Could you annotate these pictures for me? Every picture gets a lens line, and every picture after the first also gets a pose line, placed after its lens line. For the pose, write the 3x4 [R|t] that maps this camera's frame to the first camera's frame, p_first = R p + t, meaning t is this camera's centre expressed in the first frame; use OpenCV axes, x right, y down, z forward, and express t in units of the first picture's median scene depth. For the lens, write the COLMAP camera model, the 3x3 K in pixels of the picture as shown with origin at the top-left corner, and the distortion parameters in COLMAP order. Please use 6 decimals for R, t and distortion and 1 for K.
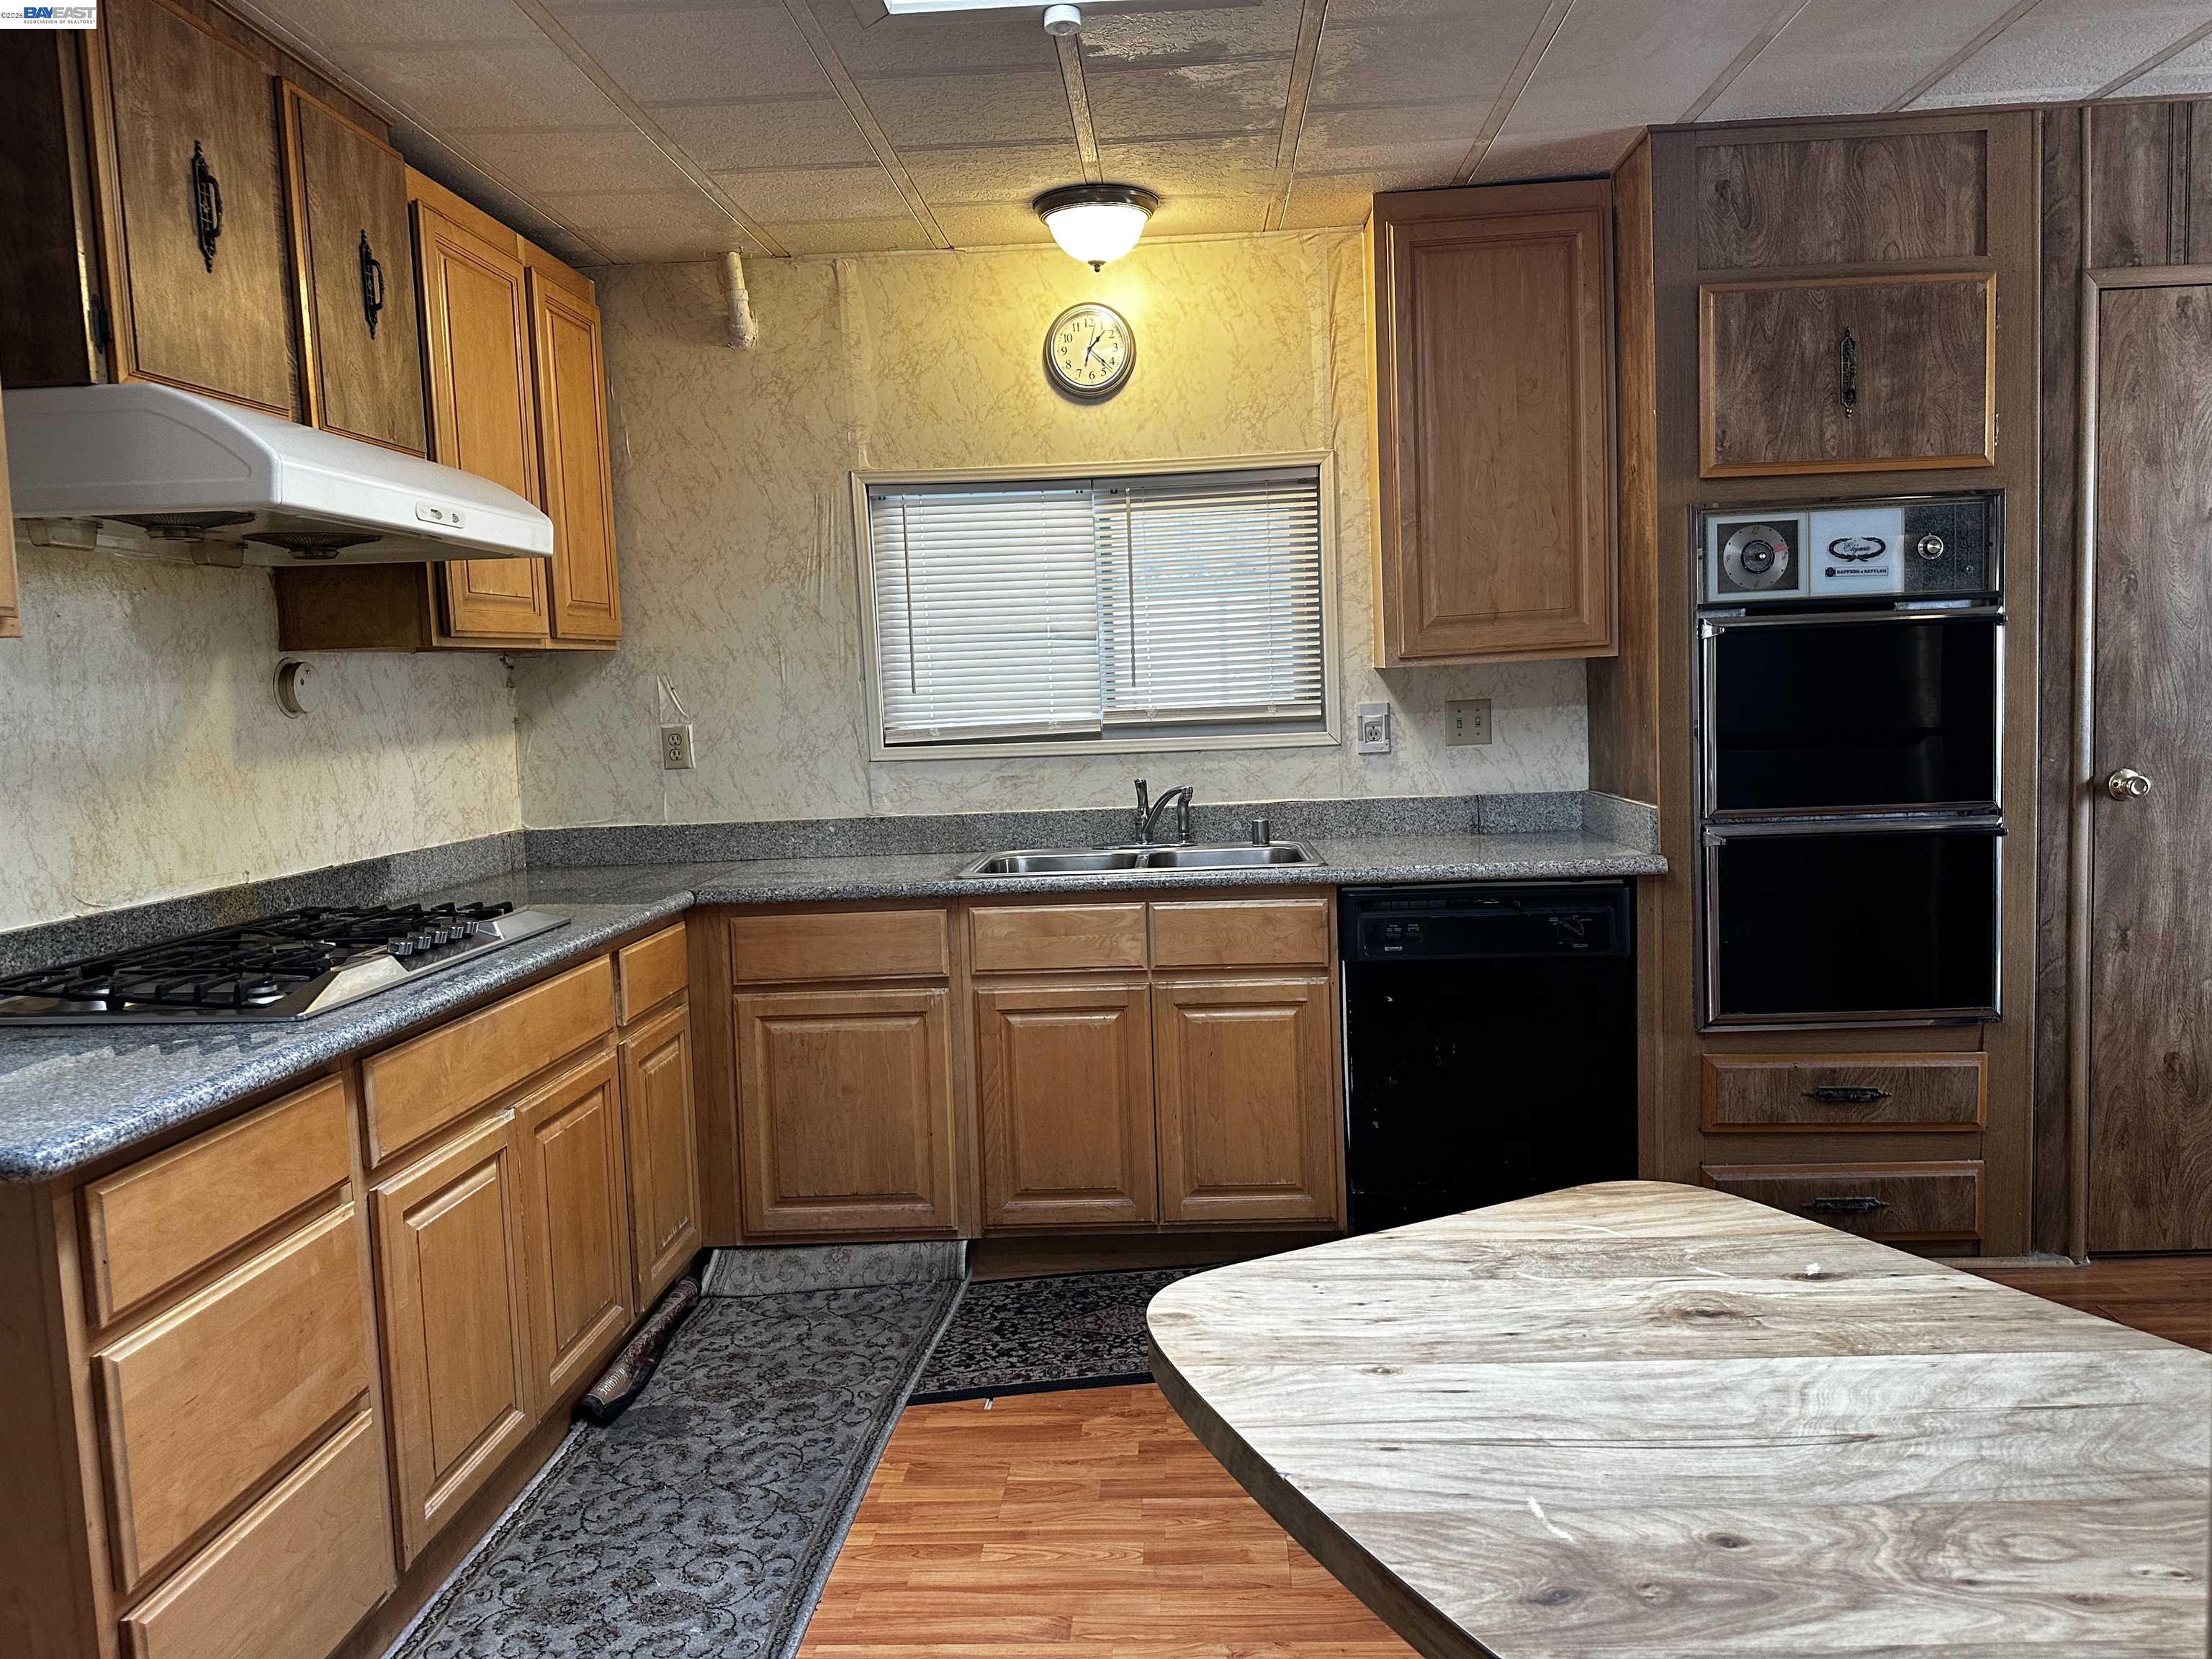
lens RADIAL K [[1543.0, 0, 1131.0], [0, 1543.0, 829.8], [0, 0, 1]] dist [0.136083, -0.208203]
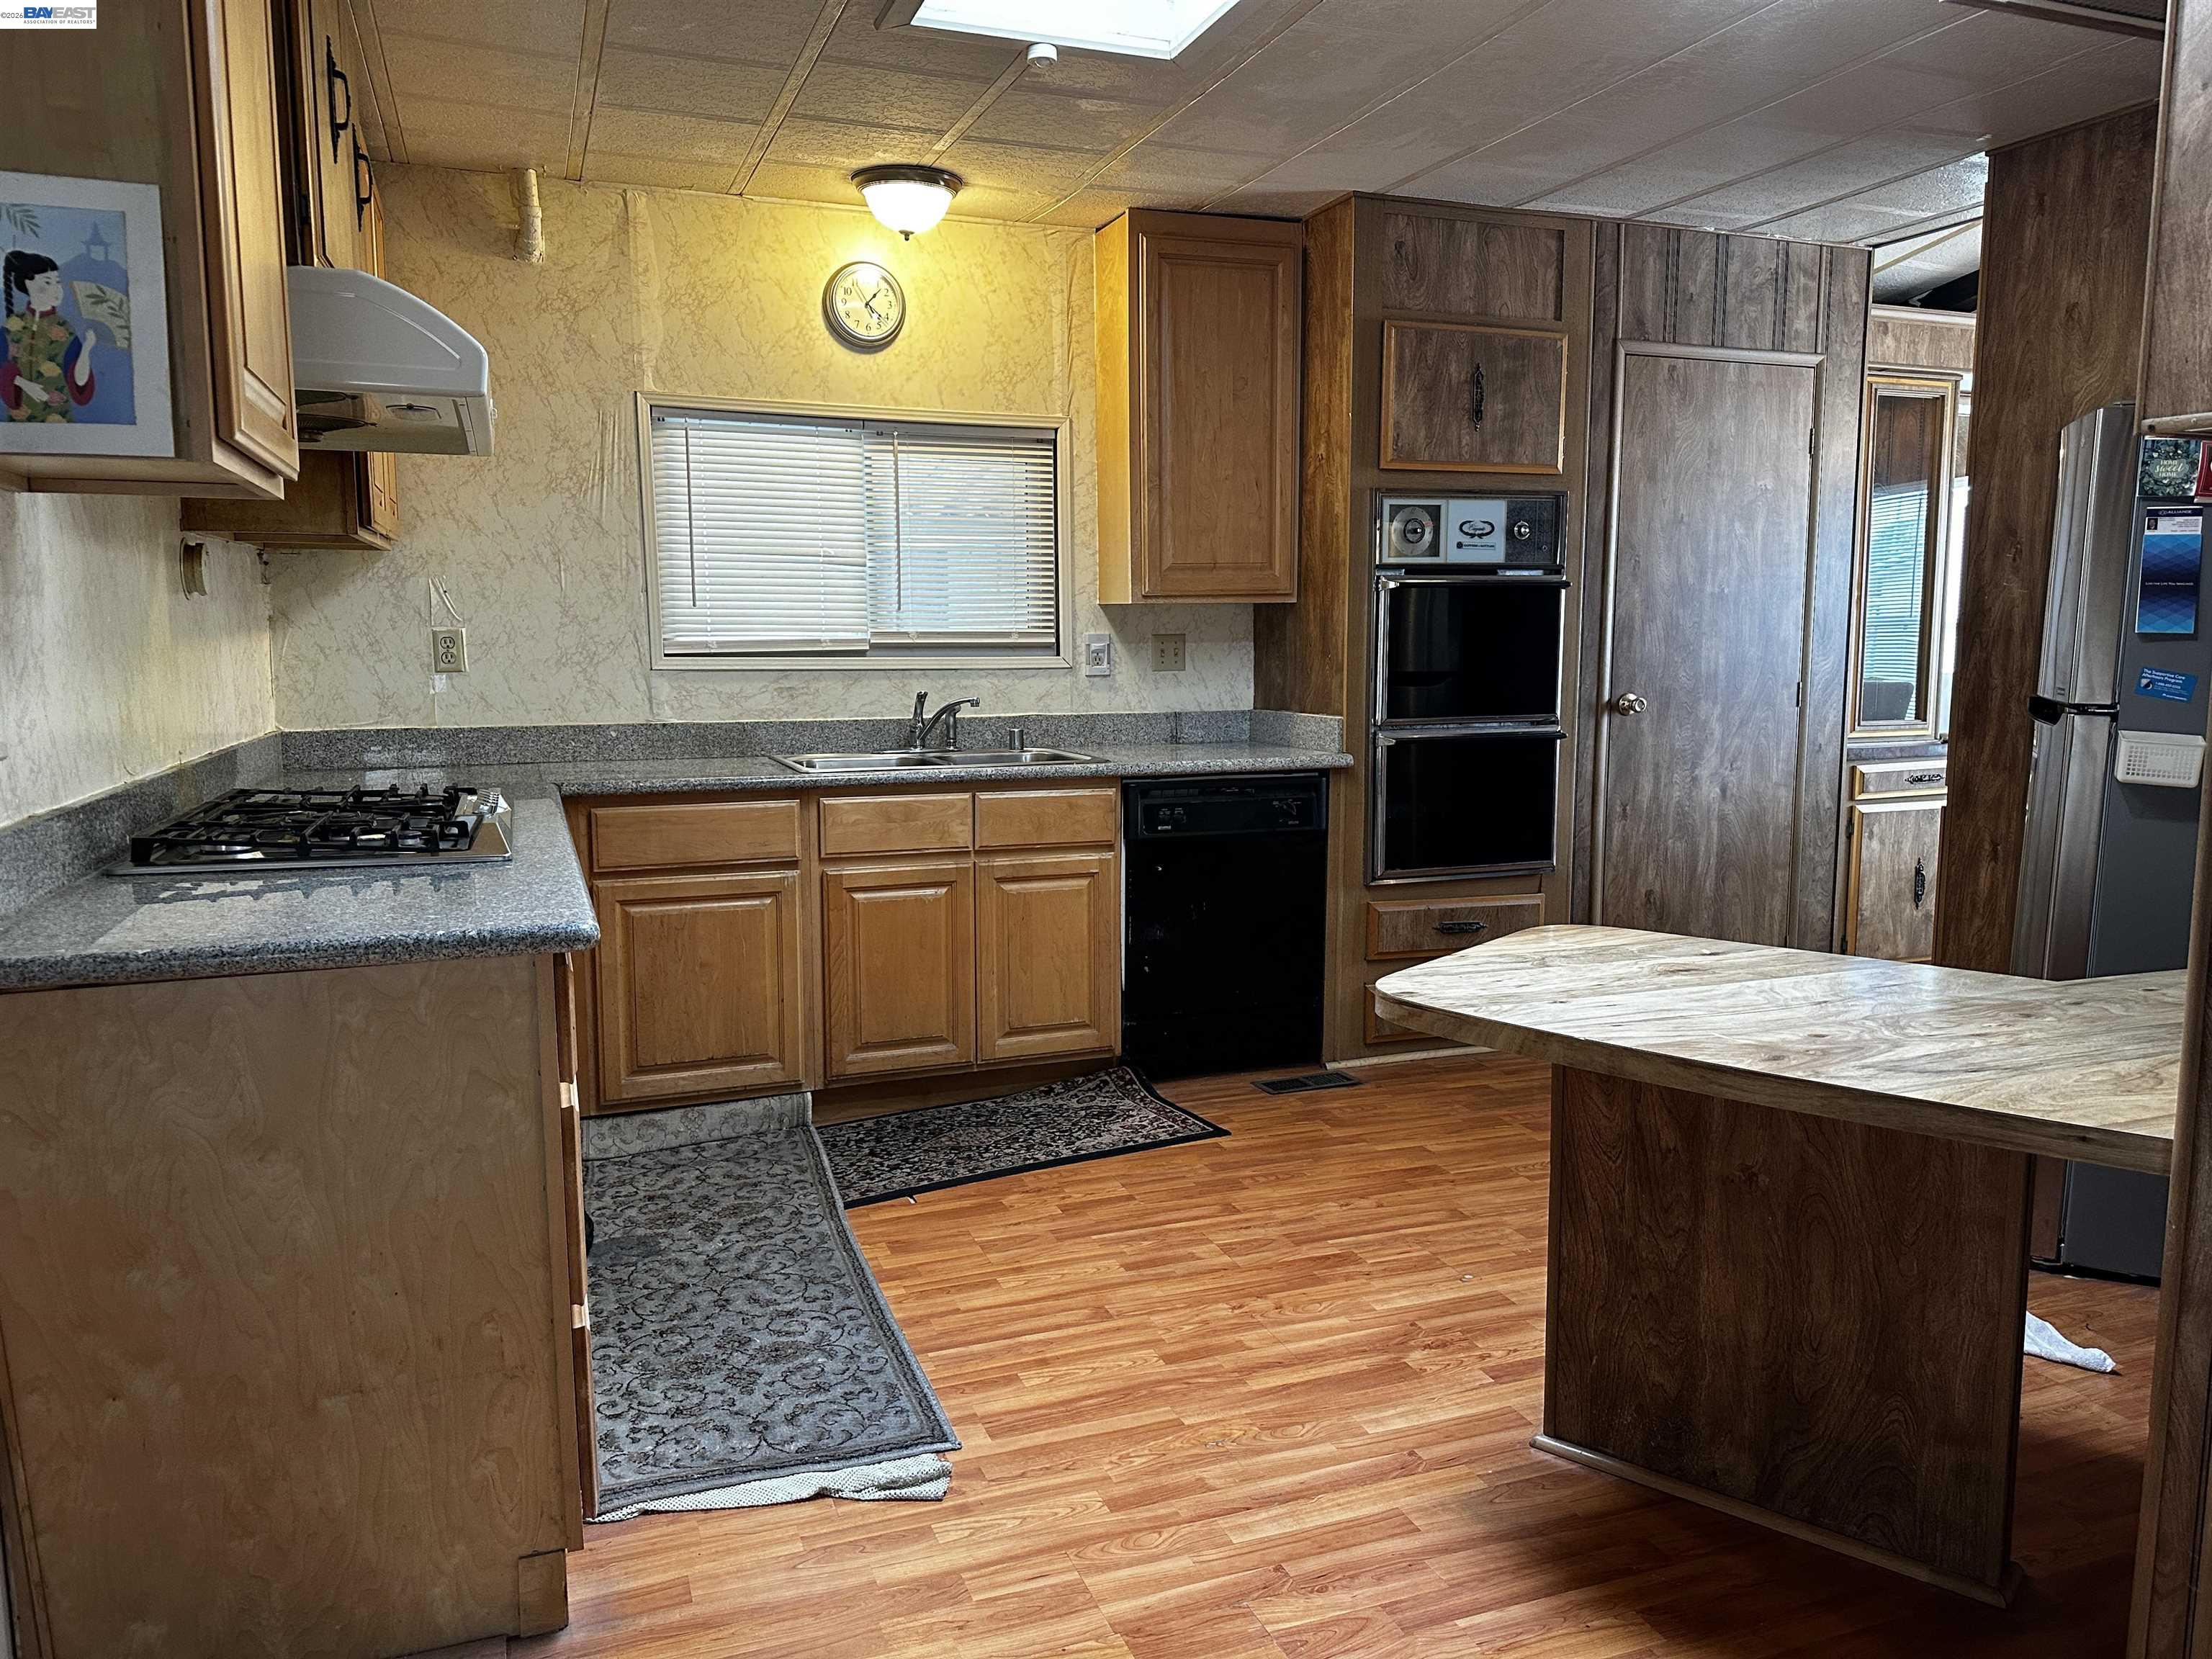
lens RADIAL K [[1526.9, 0, 1115.5], [0, 1526.9, 834.2], [0, 0, 1]] dist [0.196371, -0.377593]
pose [[0.919467, -0.016200, 0.392834, -0.348295], [0.003830, 0.999472, 0.032251, 0.041178], [-0.393150, -0.028149, 0.919044, -0.121064]]
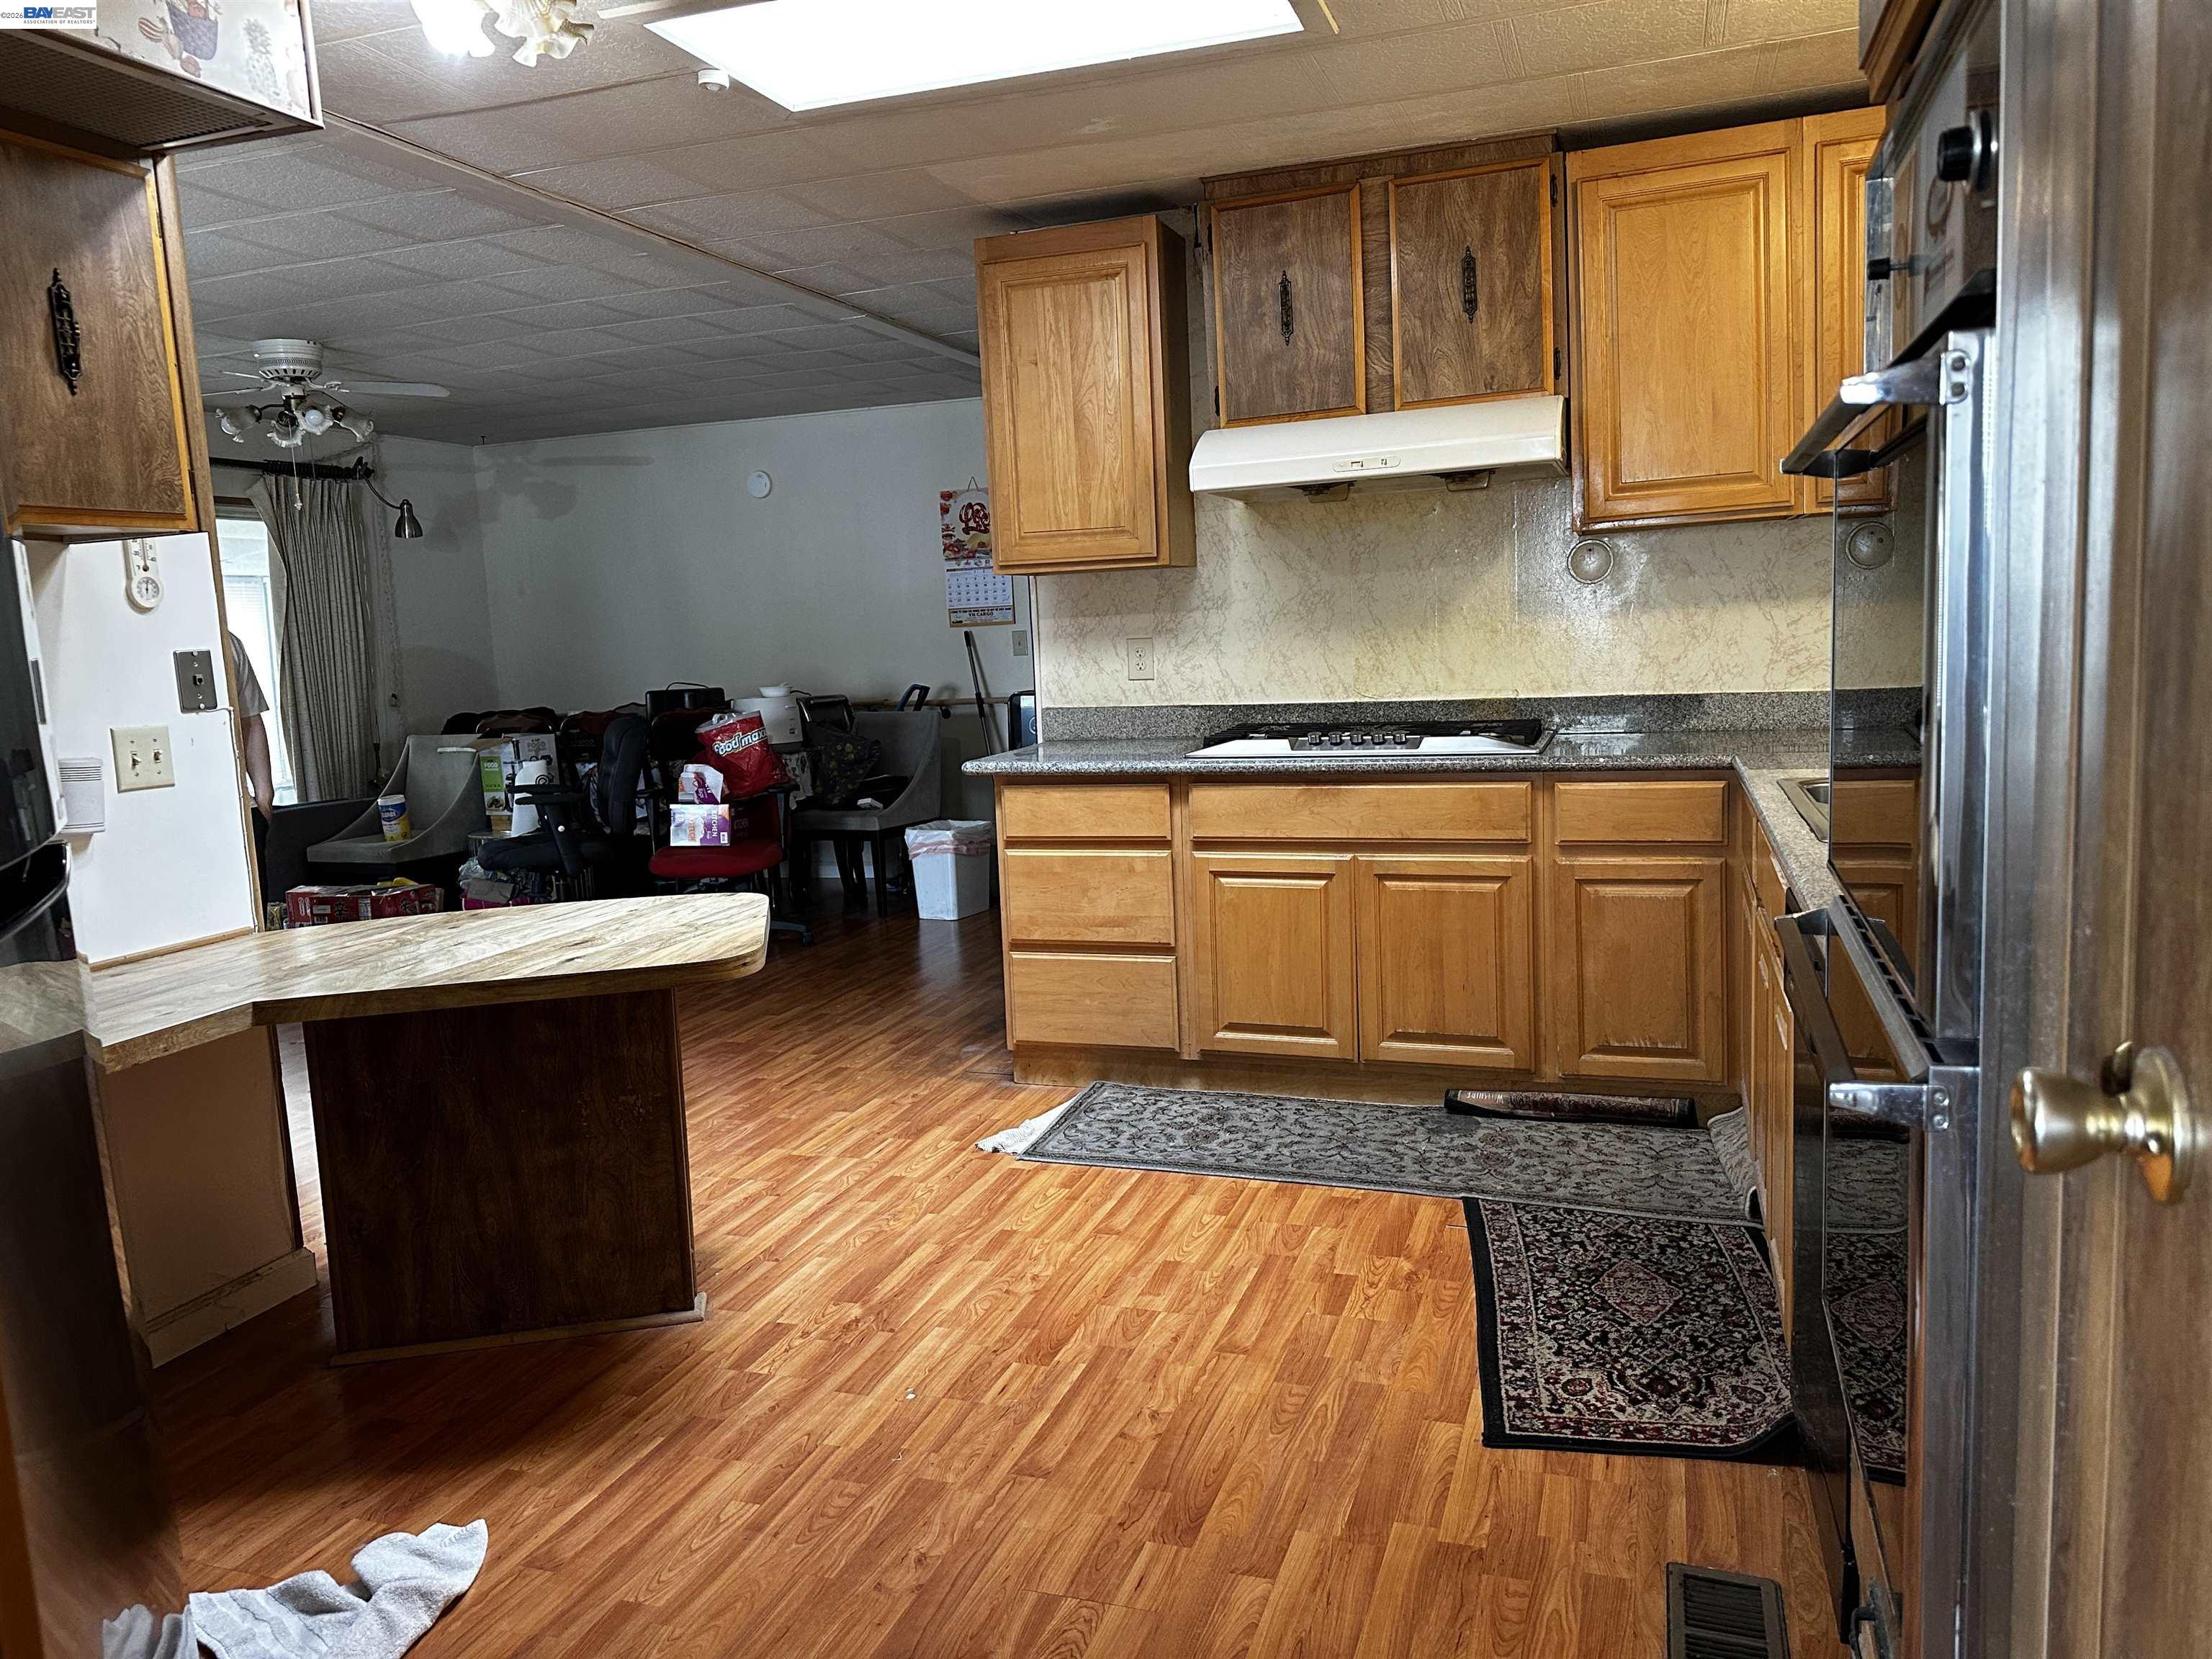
lens RADIAL K [[1526.9, 0, 1115.5], [0, 1526.9, 834.2], [0, 0, 1]] dist [0.196371, -0.377593]
pose [[-0.278667, 0.176721, -0.943989, 0.823487], [-0.032585, 0.980619, 0.193197, -0.094988], [0.959835, 0.084597, -0.267507, 0.886438]]
